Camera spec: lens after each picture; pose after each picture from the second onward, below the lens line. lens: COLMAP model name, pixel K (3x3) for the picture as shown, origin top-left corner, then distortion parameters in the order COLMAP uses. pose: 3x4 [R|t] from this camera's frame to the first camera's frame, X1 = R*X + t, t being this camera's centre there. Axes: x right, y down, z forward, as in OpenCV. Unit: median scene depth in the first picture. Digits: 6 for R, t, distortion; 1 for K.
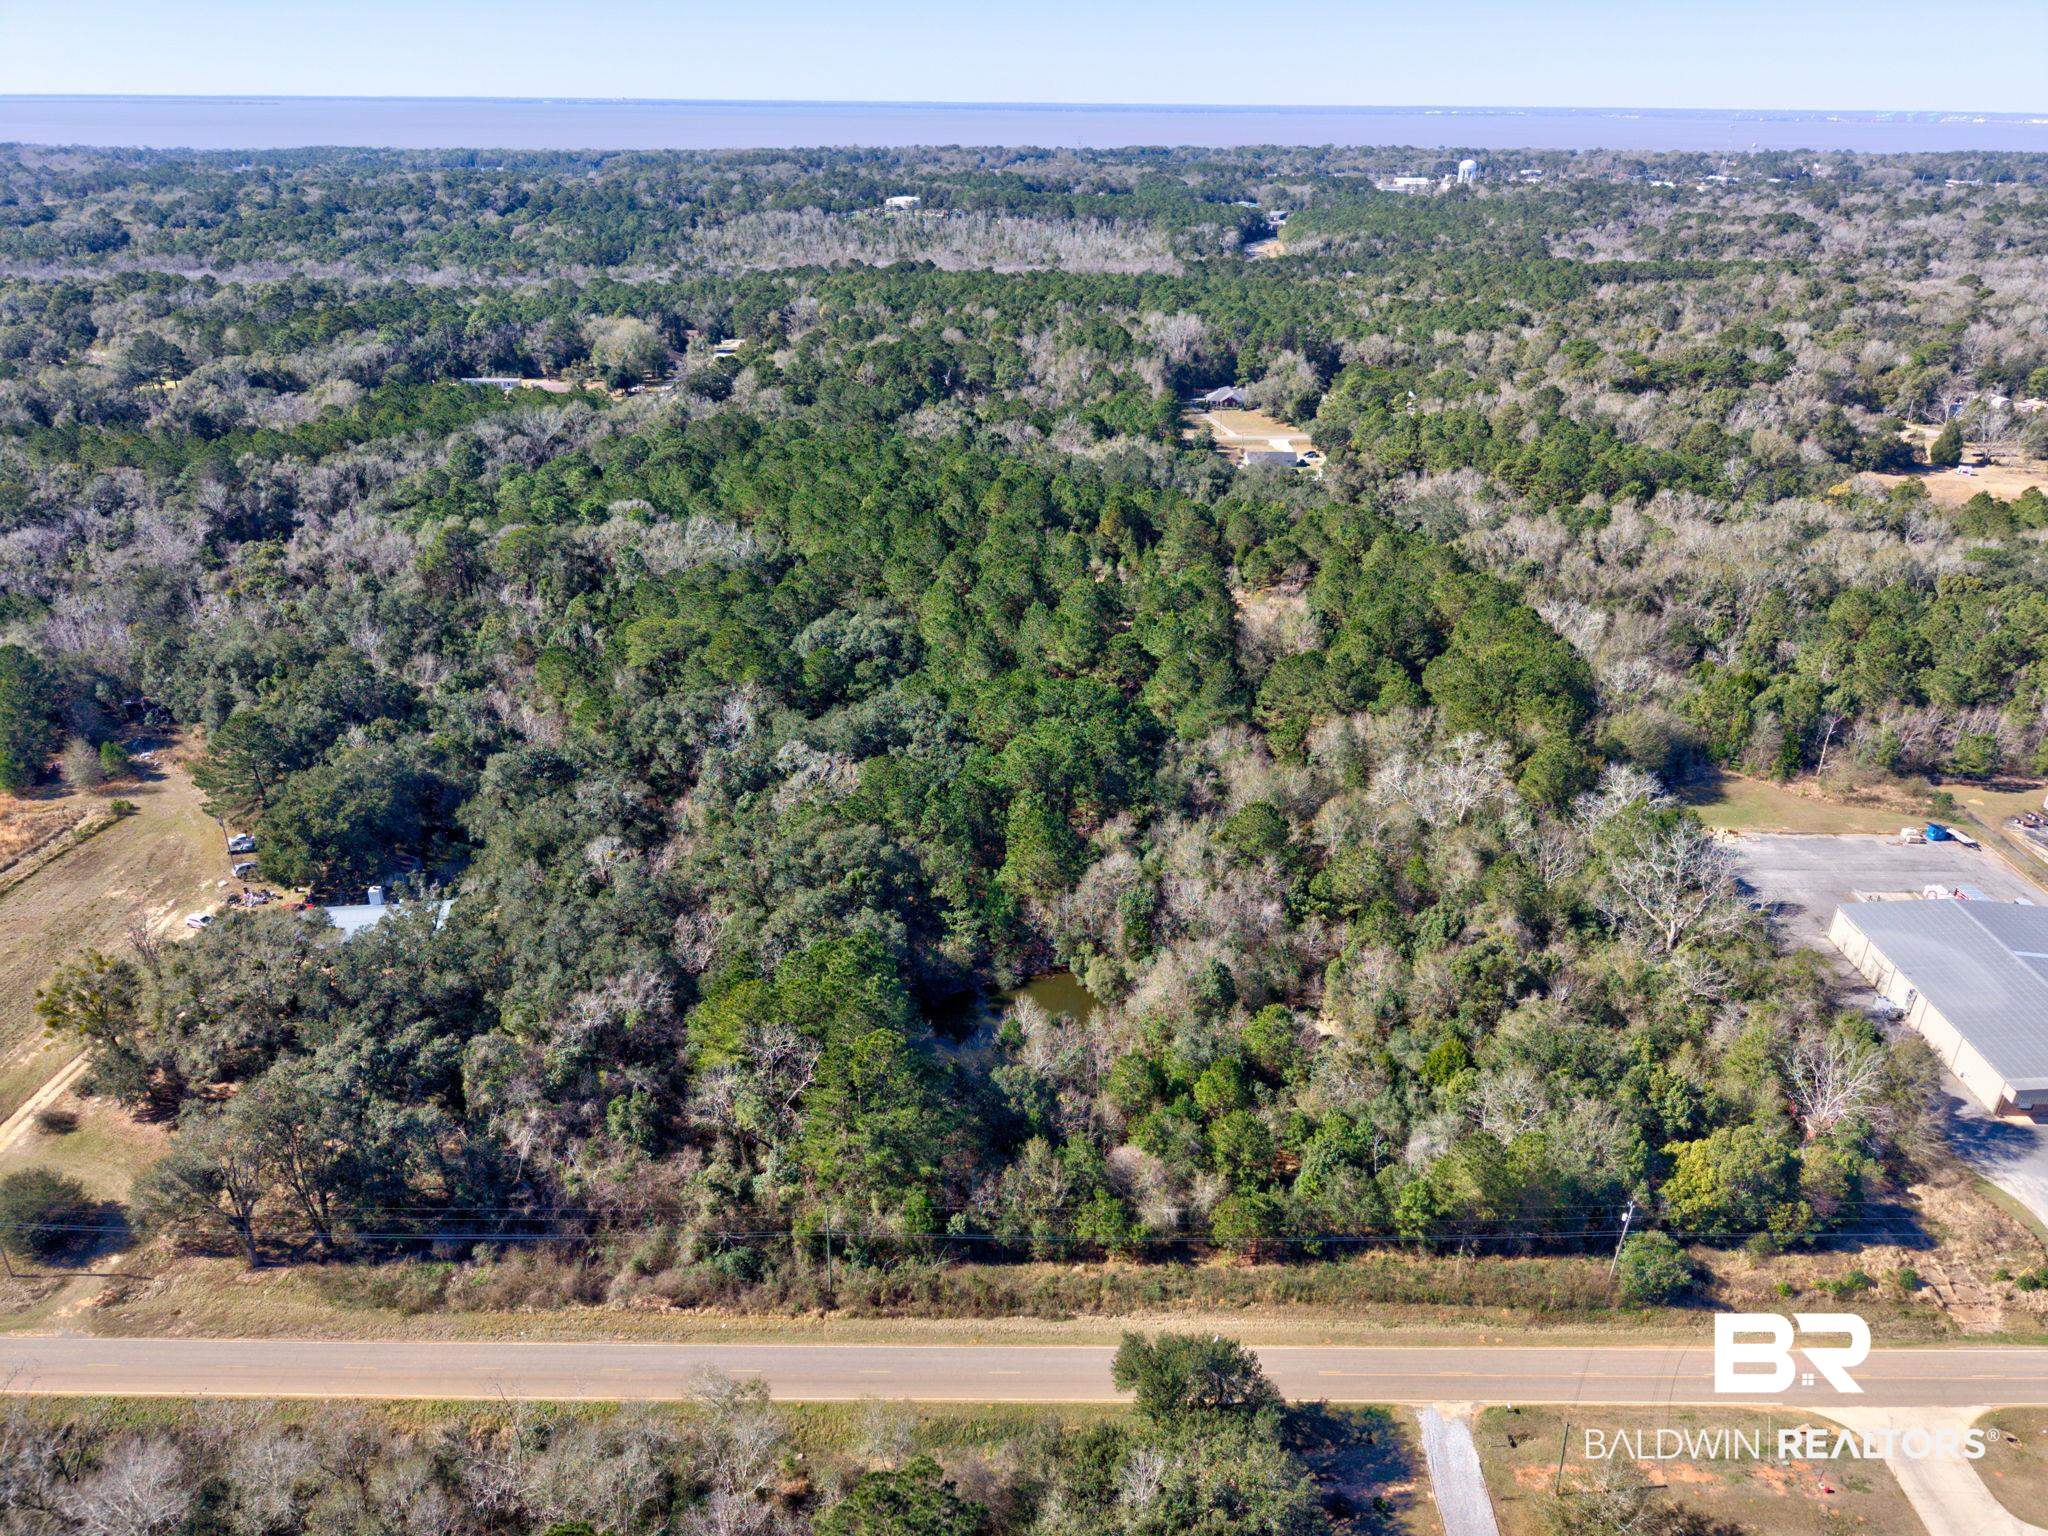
lens RADIAL K [[1379.0, 0, 1027.8], [0, 1379.0, 764.6], [0, 0, 1]] dist [0.011550, -0.009255]
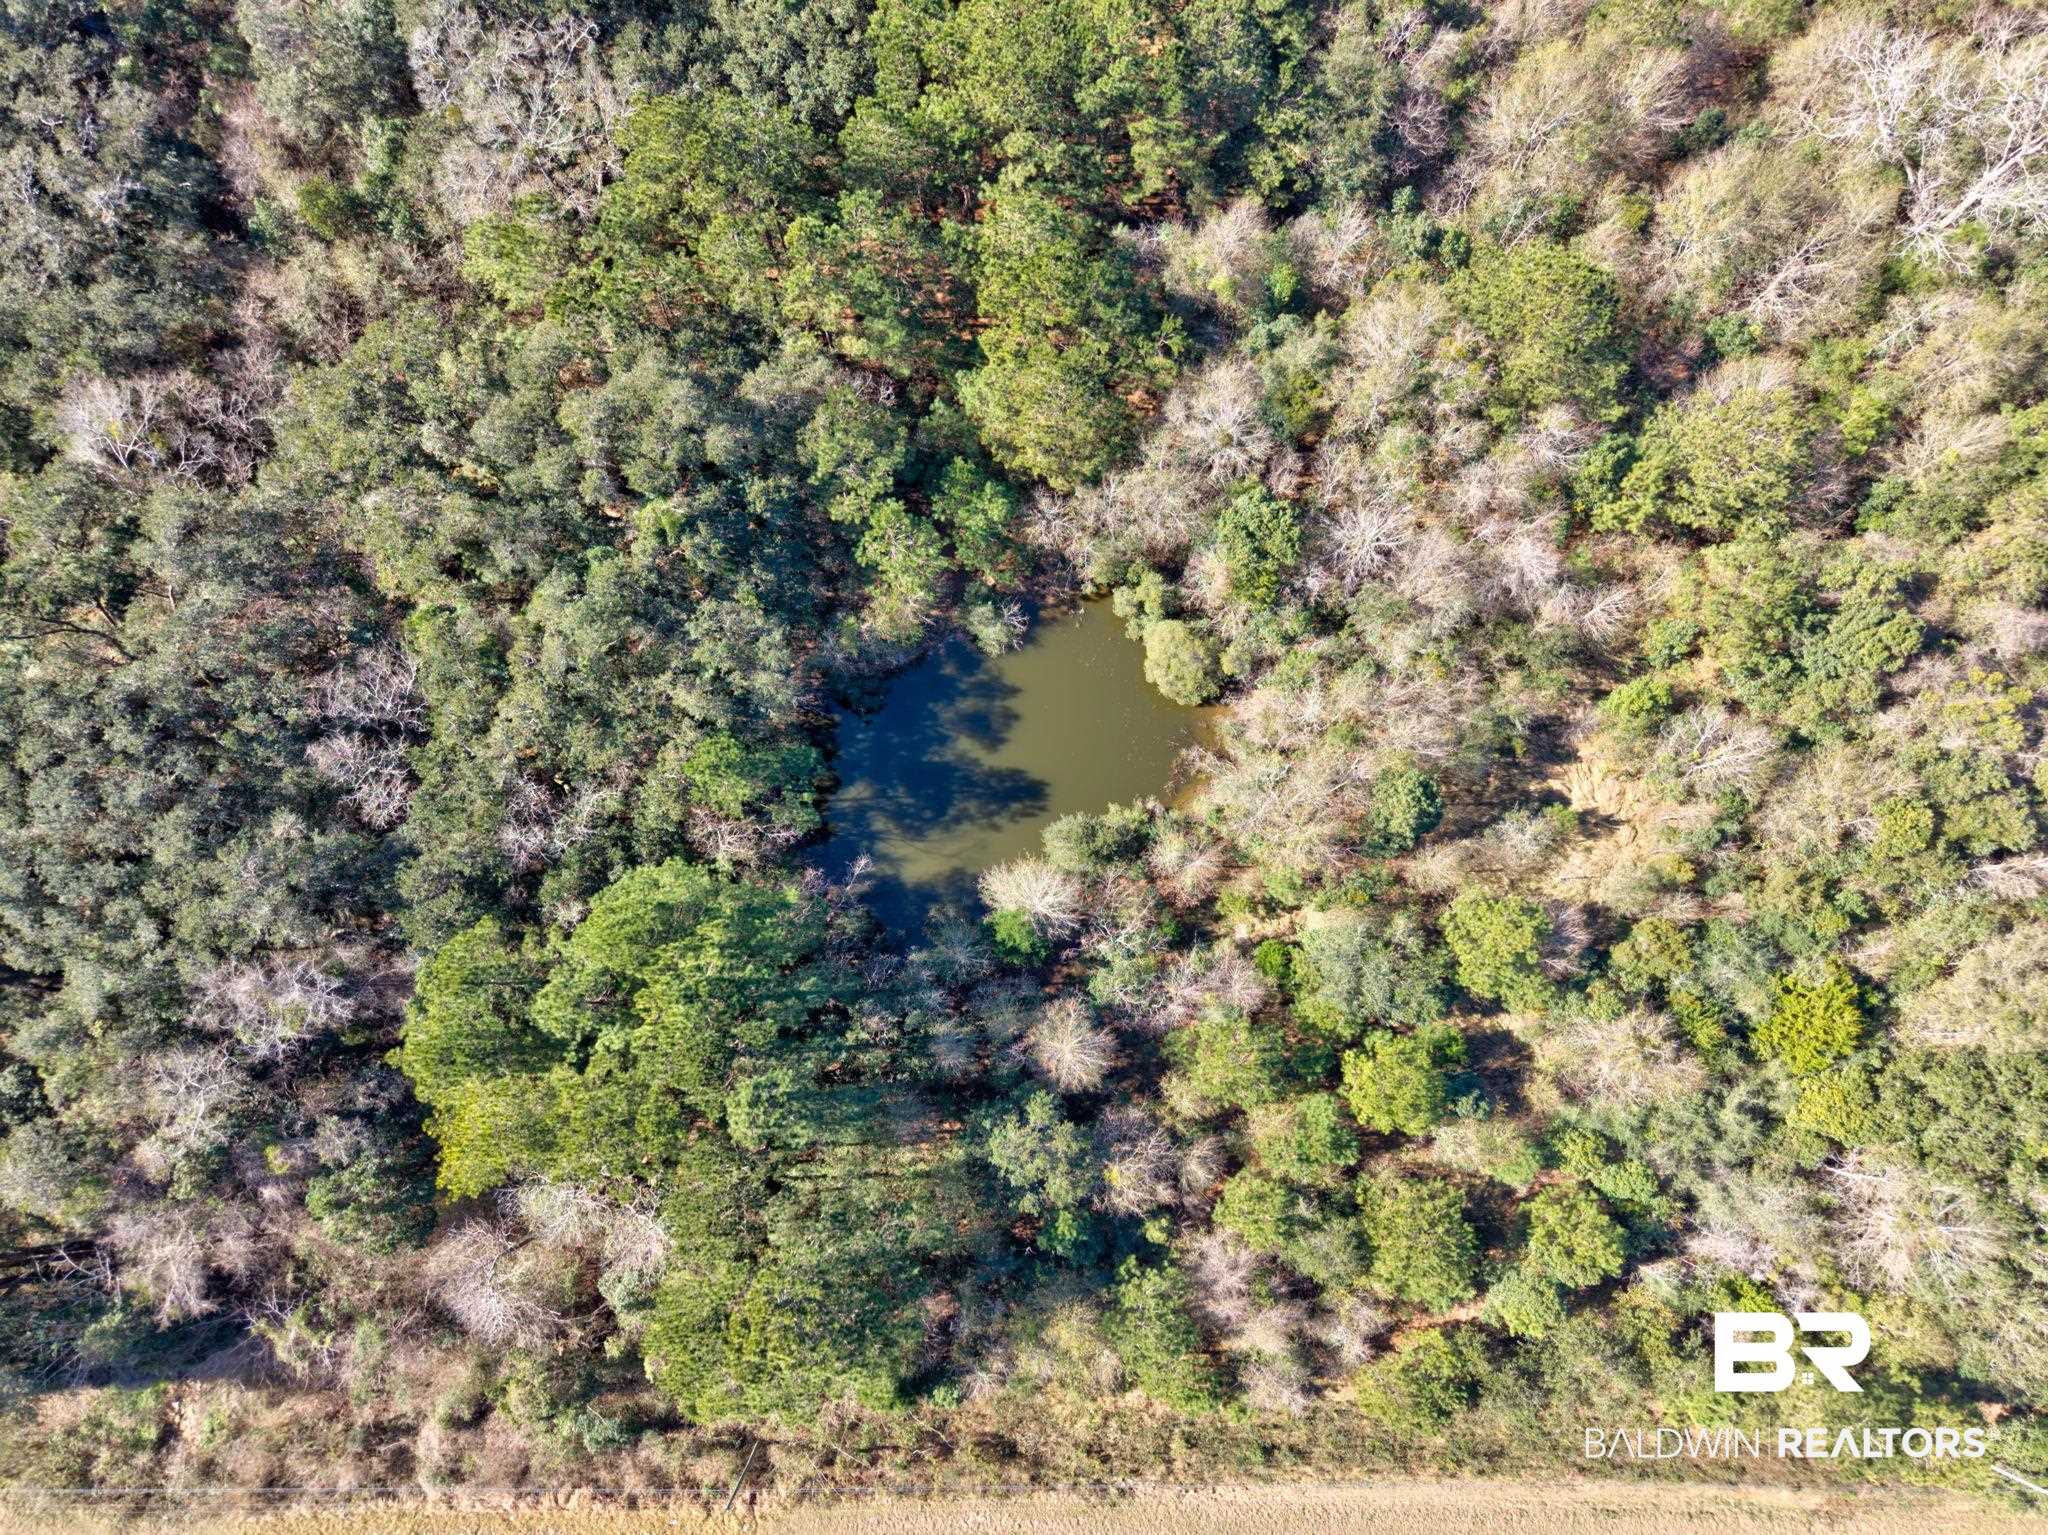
lens RADIAL K [[1379.0, 0, 1027.8], [0, 1379.0, 764.1], [0, 0, 1]] dist [0.011550, -0.009255]
pose [[0.999655, -0.025772, 0.004996, -0.006013], [0.010546, 0.568534, 0.822592, -0.216195], [-0.024040, -0.822256, 0.568610, 0.568274]]
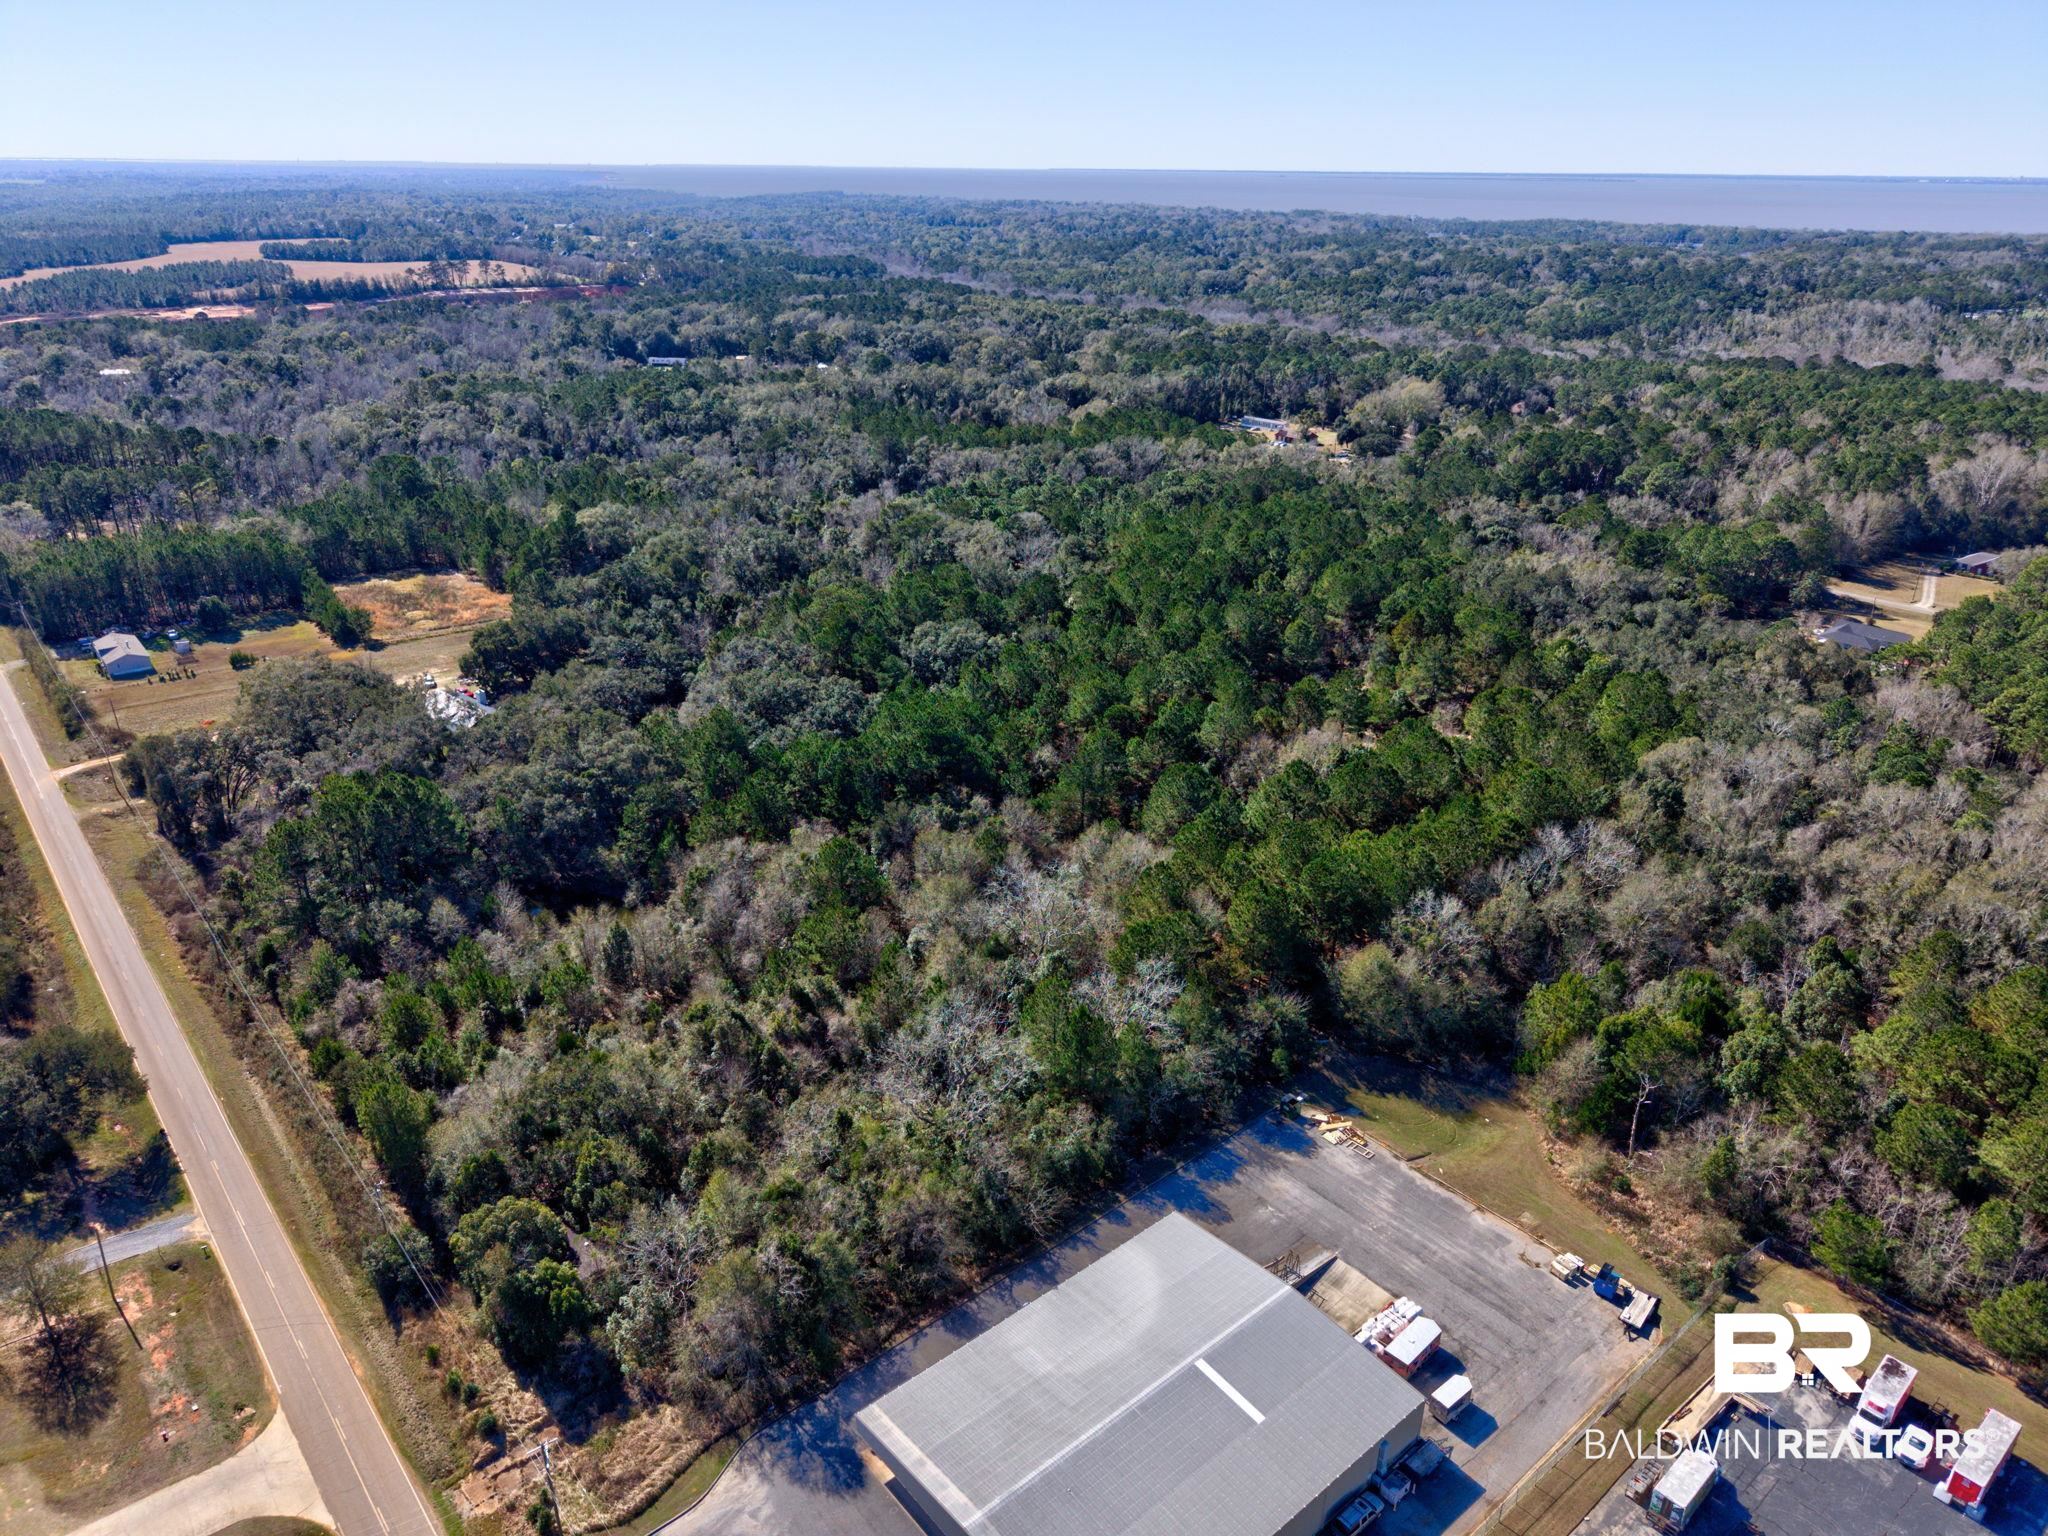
lens RADIAL K [[1379.0, 0, 1027.8], [0, 1379.0, 764.6], [0, 0, 1]] dist [0.011550, -0.009255]
pose [[0.658474, 0.299103, -0.690616, 0.846999], [-0.331338, 0.939131, 0.090818, -0.144998], [0.675742, 0.169026, 0.717497, 0.319982]]
